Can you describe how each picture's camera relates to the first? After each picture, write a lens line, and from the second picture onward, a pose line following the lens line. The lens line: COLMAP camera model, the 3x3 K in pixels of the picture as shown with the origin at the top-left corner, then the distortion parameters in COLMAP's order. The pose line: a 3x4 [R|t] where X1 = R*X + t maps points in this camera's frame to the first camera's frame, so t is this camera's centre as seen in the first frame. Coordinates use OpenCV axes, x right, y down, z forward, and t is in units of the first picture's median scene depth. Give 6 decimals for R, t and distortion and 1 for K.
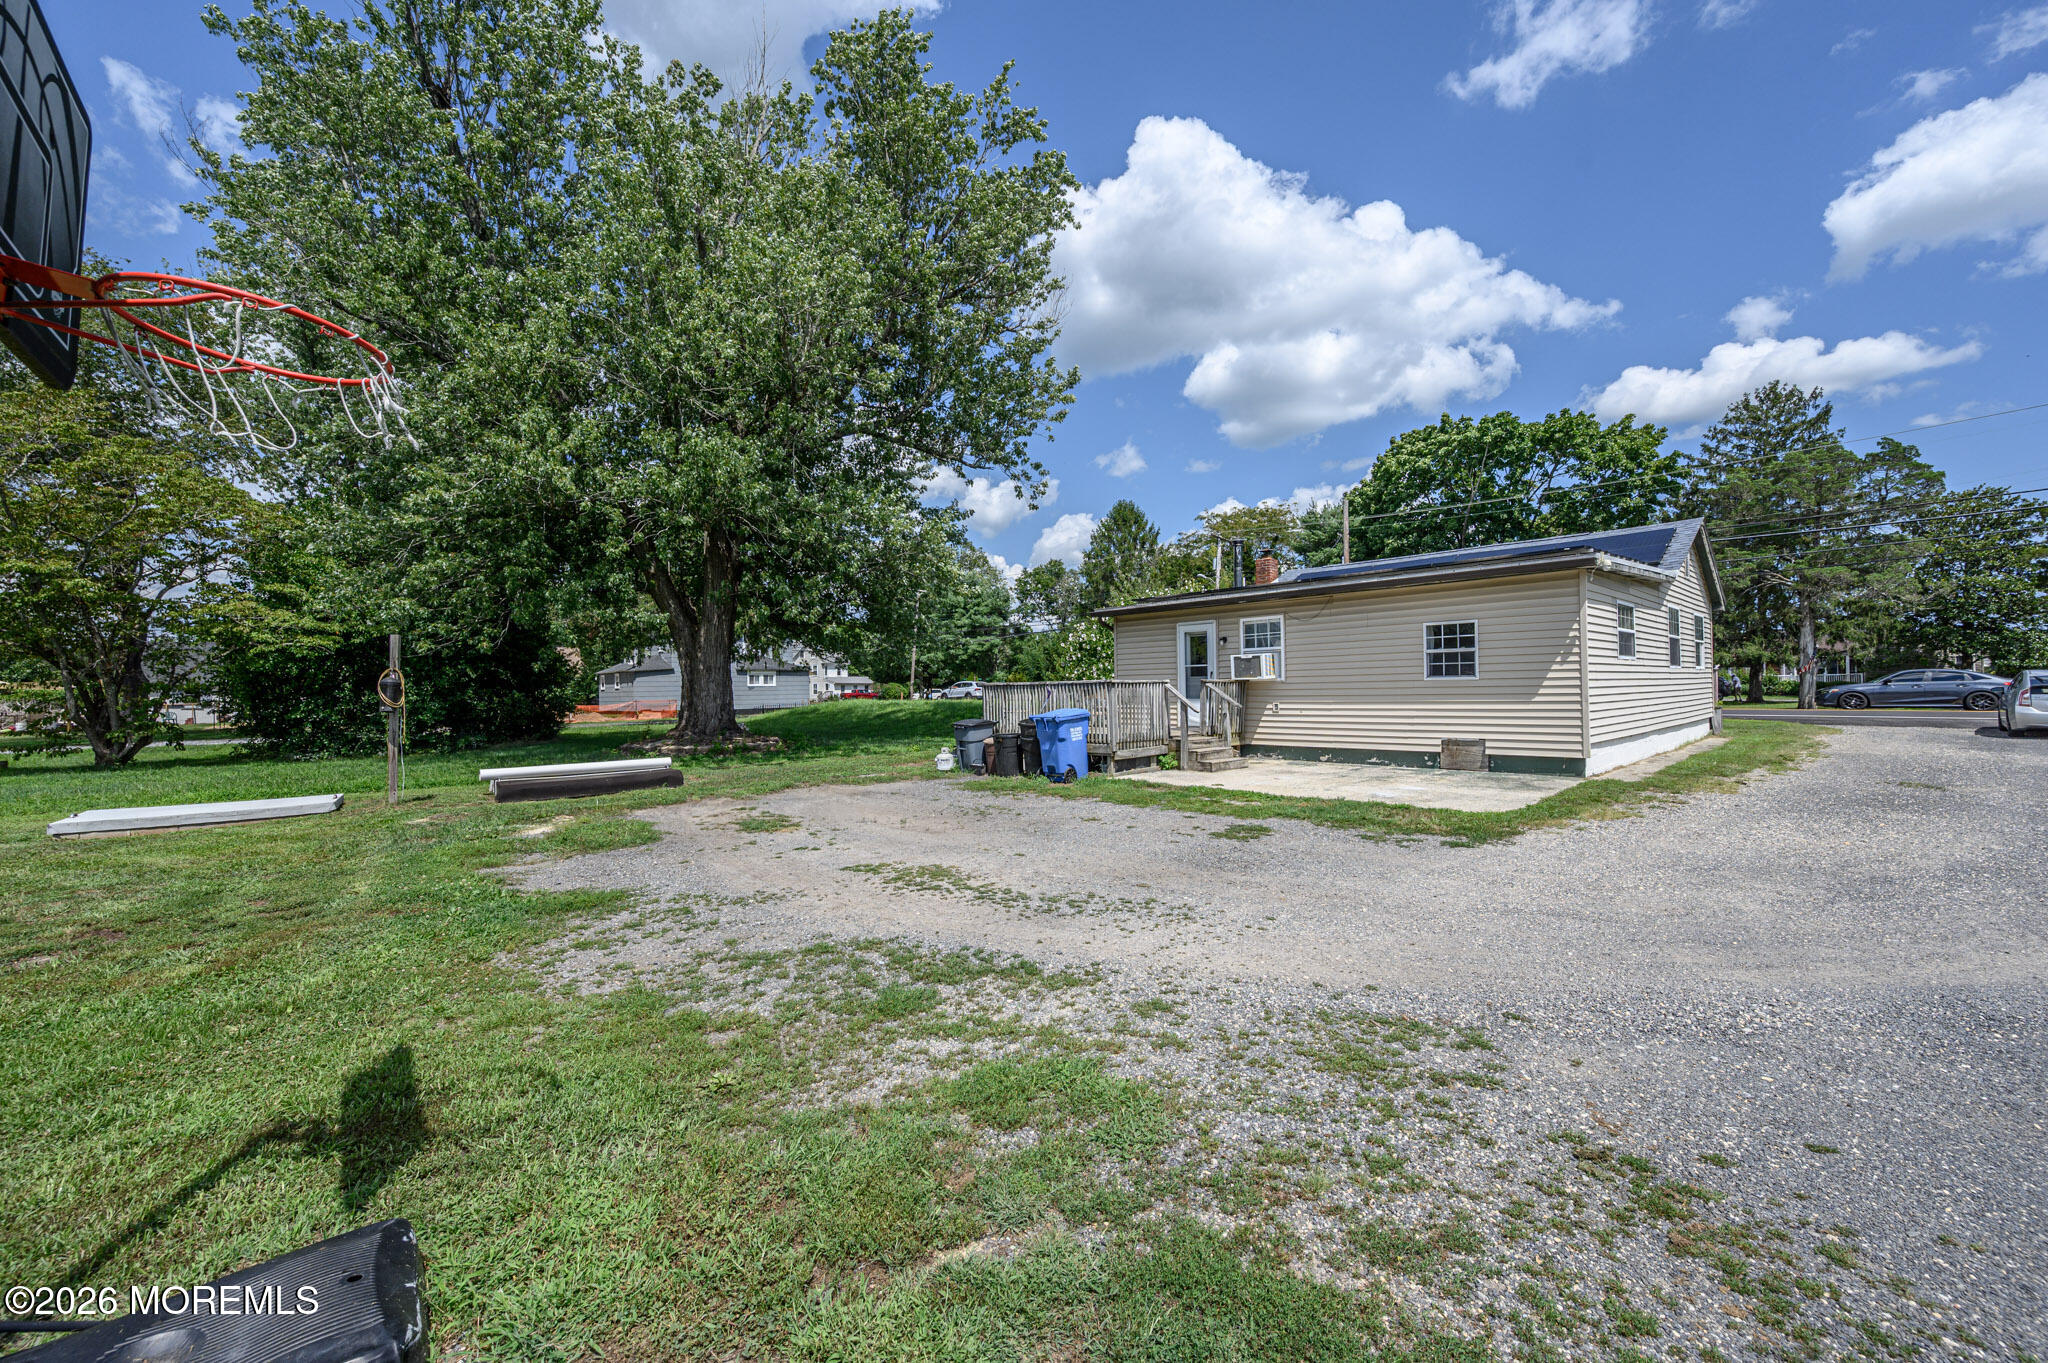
lens RADIAL K [[808.2, 0, 1026.8], [0, 808.2, 681.9], [0, 0, 1]] dist [-0.000168, 0.000049]
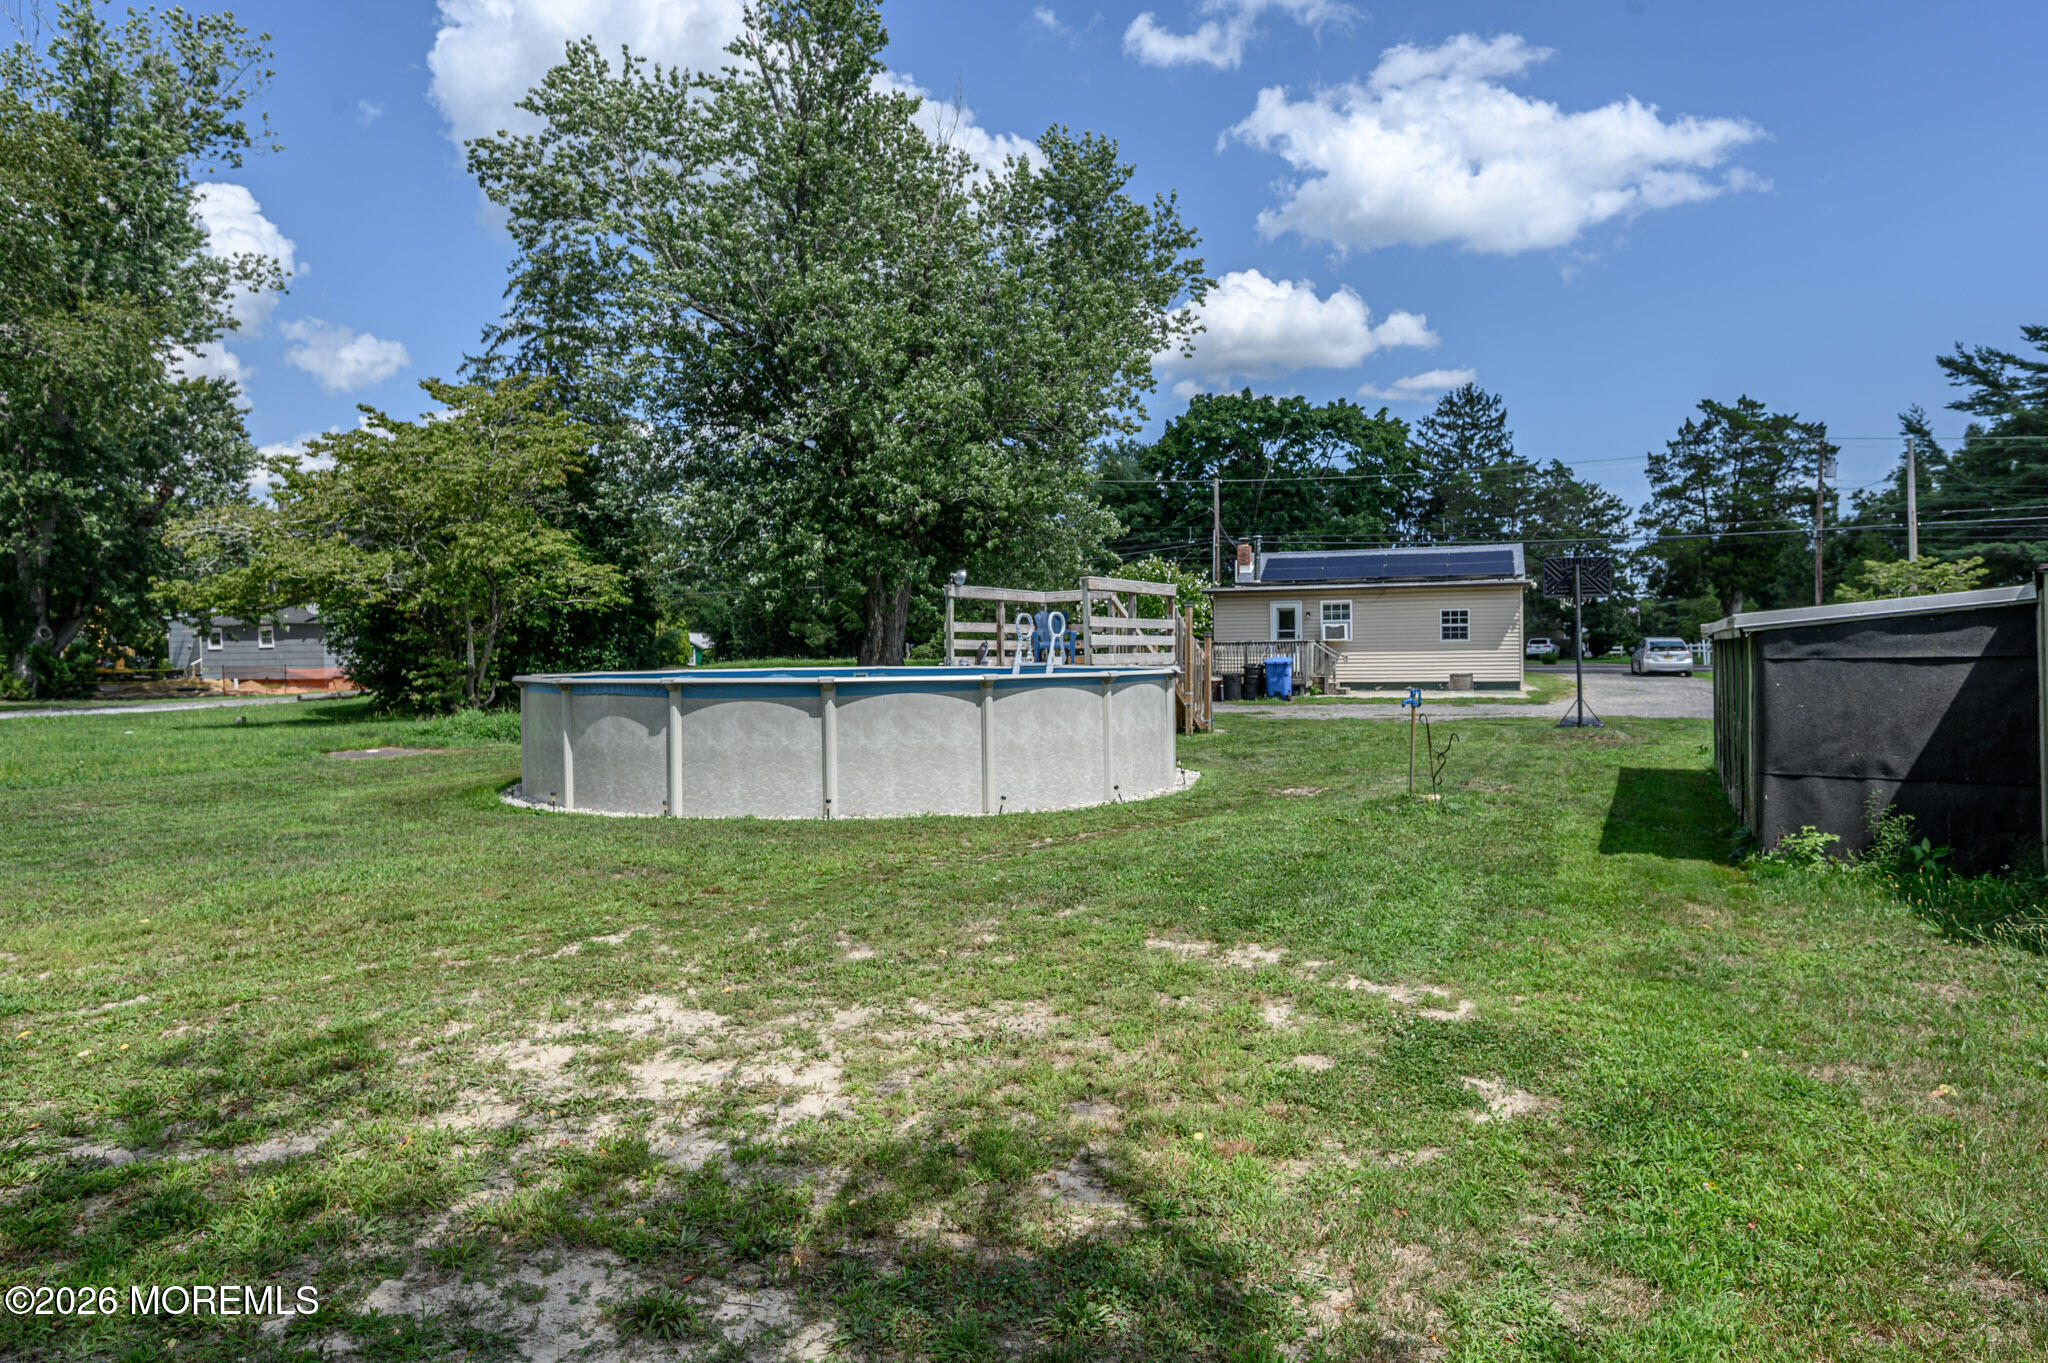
lens RADIAL K [[1280.4, 0, 1024.0], [0, 1280.4, 681.5], [0, 0, 1]] dist [-0.005988, 0.000303]
pose [[0.883994, -0.006443, 0.467454, -1.409697], [-0.006307, 0.999650, 0.025705, 0.016995], [-0.467456, -0.025671, 0.883643, -0.918285]]
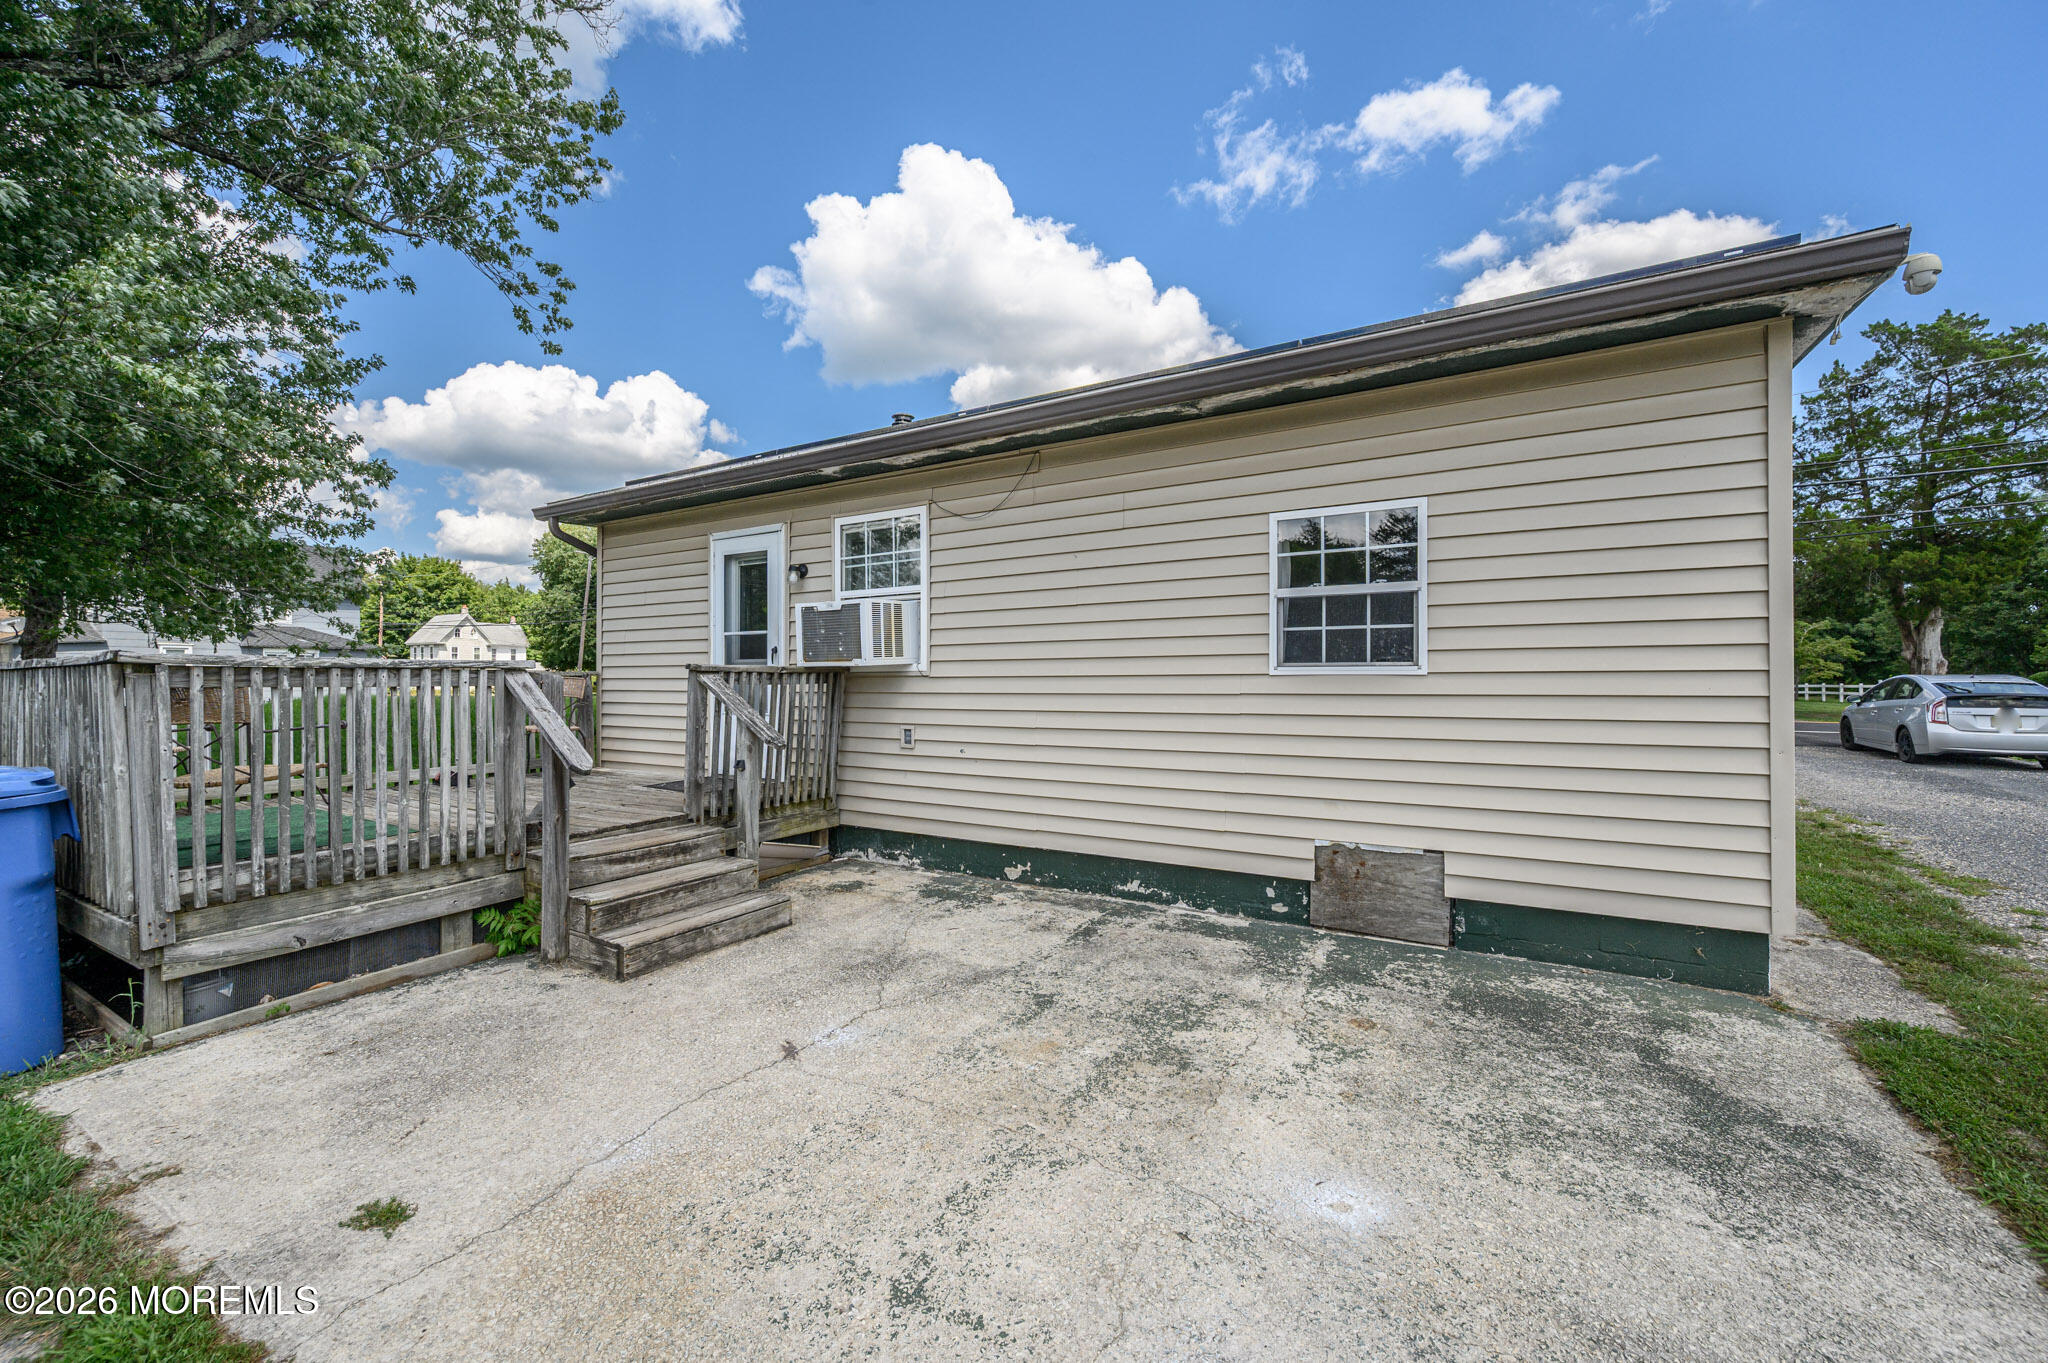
lens RADIAL K [[848.7, 0, 1024.0], [0, 848.7, 681.5], [0, 0, 1]] dist [0.000669, 0.000167]
pose [[0.954121, 0.013749, 0.299106, 0.238086], [-0.015794, 0.999866, 0.004419, 0.001095], [-0.299006, -0.008940, 0.954210, 0.581469]]
